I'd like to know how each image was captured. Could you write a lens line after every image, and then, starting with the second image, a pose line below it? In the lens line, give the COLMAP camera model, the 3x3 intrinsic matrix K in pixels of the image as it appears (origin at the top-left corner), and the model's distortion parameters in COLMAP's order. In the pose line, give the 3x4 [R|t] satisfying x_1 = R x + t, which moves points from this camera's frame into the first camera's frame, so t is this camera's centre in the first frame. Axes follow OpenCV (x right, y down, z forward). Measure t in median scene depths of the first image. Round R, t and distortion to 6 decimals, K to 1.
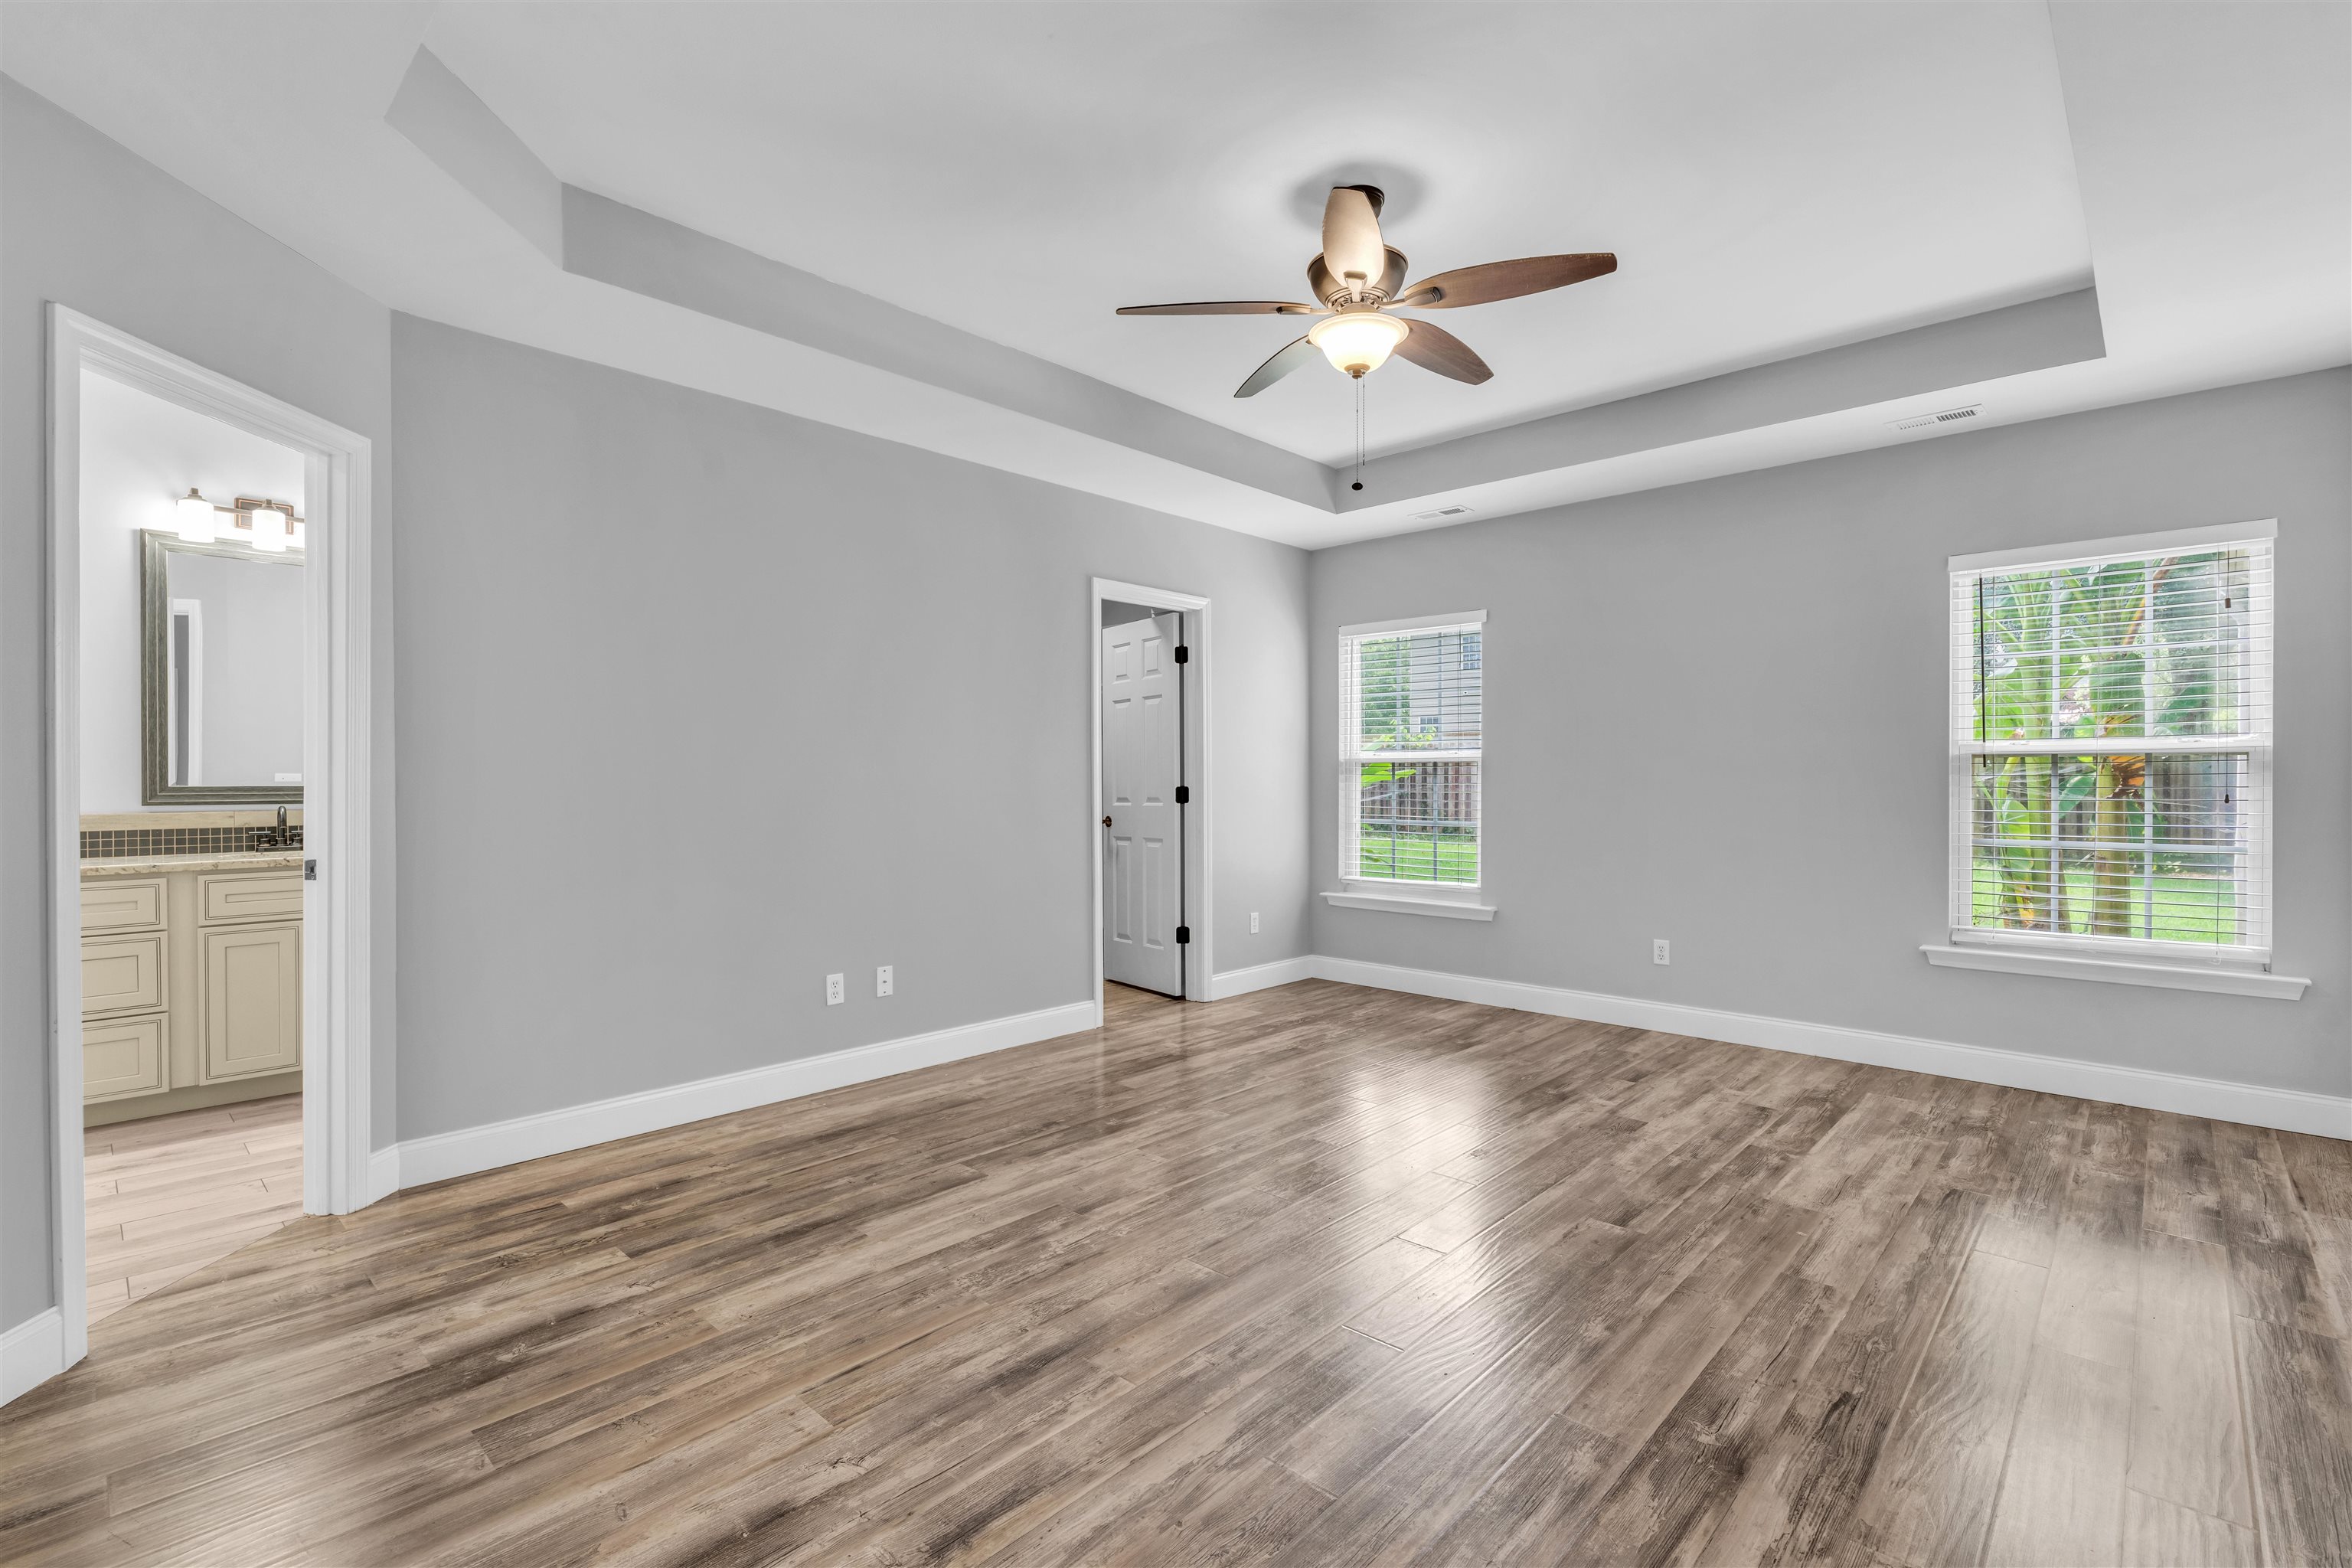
lens RADIAL K [[1091.3, 0, 1181.4], [0, 1091.3, 787.5], [0, 0, 1]] dist [-0.000126, 0.000474]
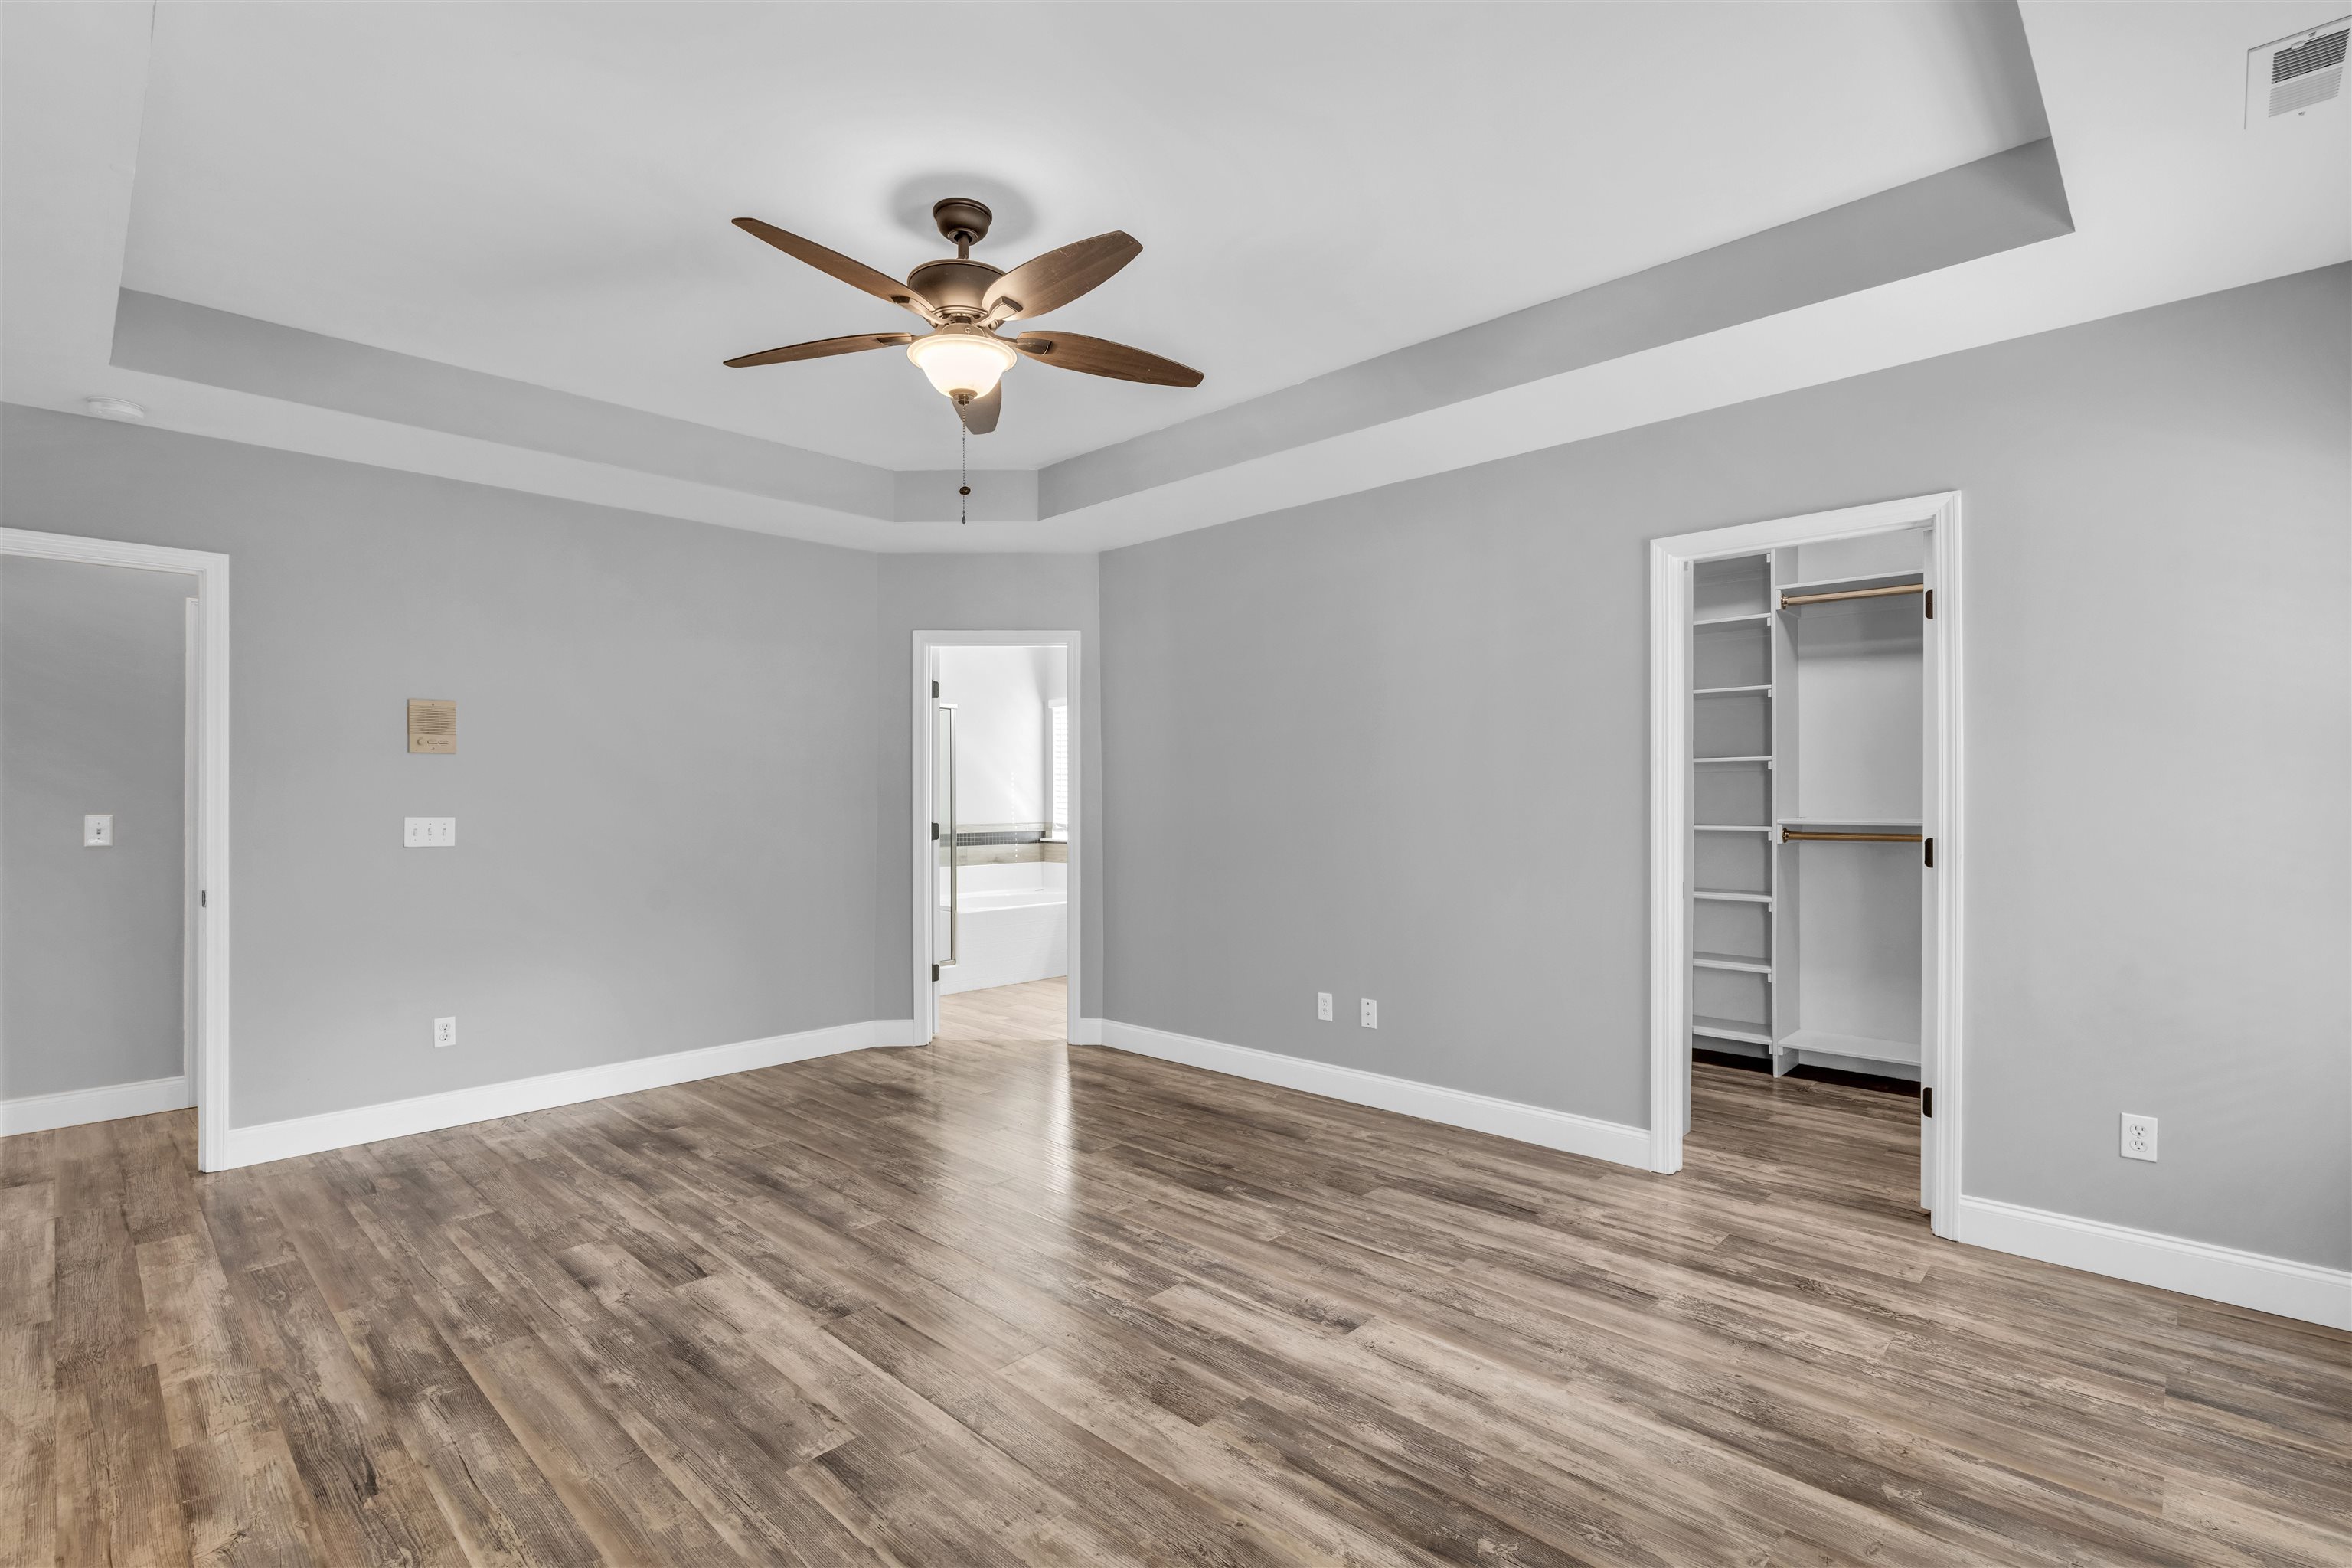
lens RADIAL K [[1076.0, 0, 1168.9], [0, 1076.0, 794.6], [0, 0, 1]] dist [0.000506, -0.000948]
pose [[-0.031261, -0.003079, -0.999507, 1.118147], [-0.000908, 0.999995, -0.003052, -0.037943], [0.999511, 0.000812, -0.031264, 1.259988]]
